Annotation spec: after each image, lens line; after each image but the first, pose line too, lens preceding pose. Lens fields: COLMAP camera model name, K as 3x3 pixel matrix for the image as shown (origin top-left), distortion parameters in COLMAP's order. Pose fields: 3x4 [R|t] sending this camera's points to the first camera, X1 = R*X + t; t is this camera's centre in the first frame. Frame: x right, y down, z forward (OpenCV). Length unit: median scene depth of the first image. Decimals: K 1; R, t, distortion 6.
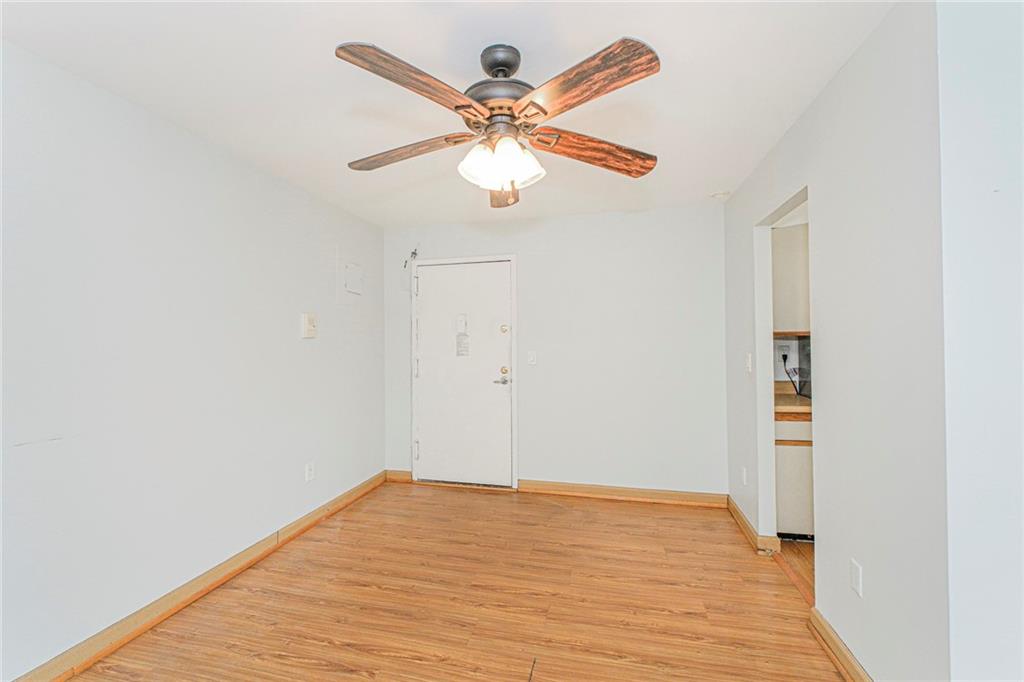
lens RADIAL K [[426.1, 0, 513.2], [0, 426.1, 339.5], [0, 0, 1]] dist [0.003102, 0.000060]
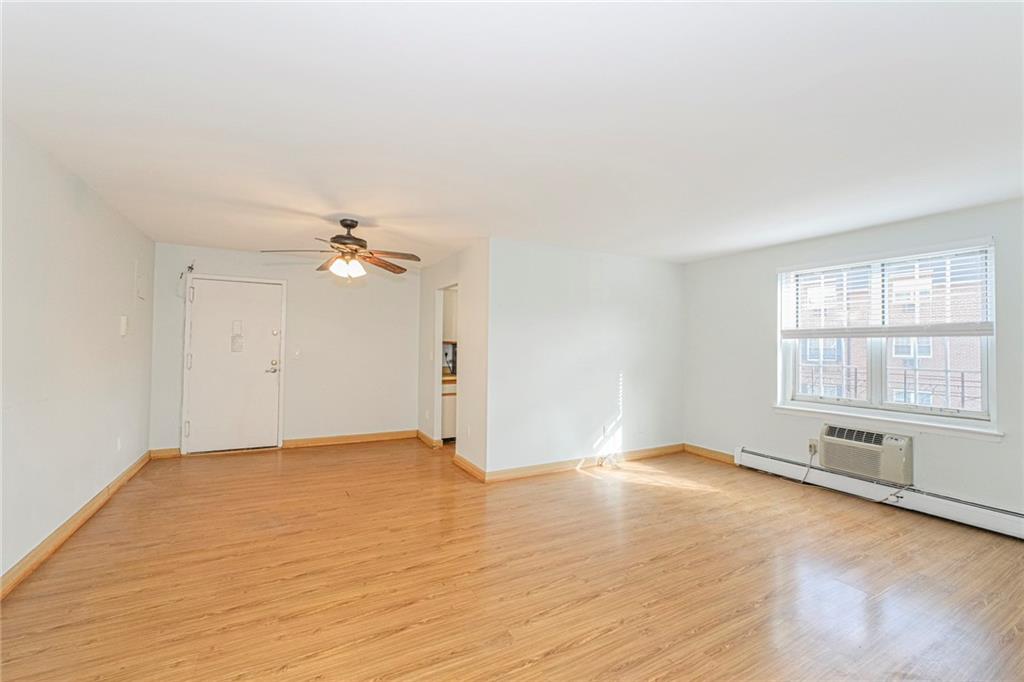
lens RADIAL K [[429.0, 0, 512.4], [0, 429.0, 337.1], [0, 0, 1]] dist [0.000278, 0.000149]
pose [[0.745048, 0.032745, 0.666206, -0.460701], [-0.026227, 0.999460, -0.019794, -0.004776], [-0.666495, -0.002726, 0.745505, -0.681924]]
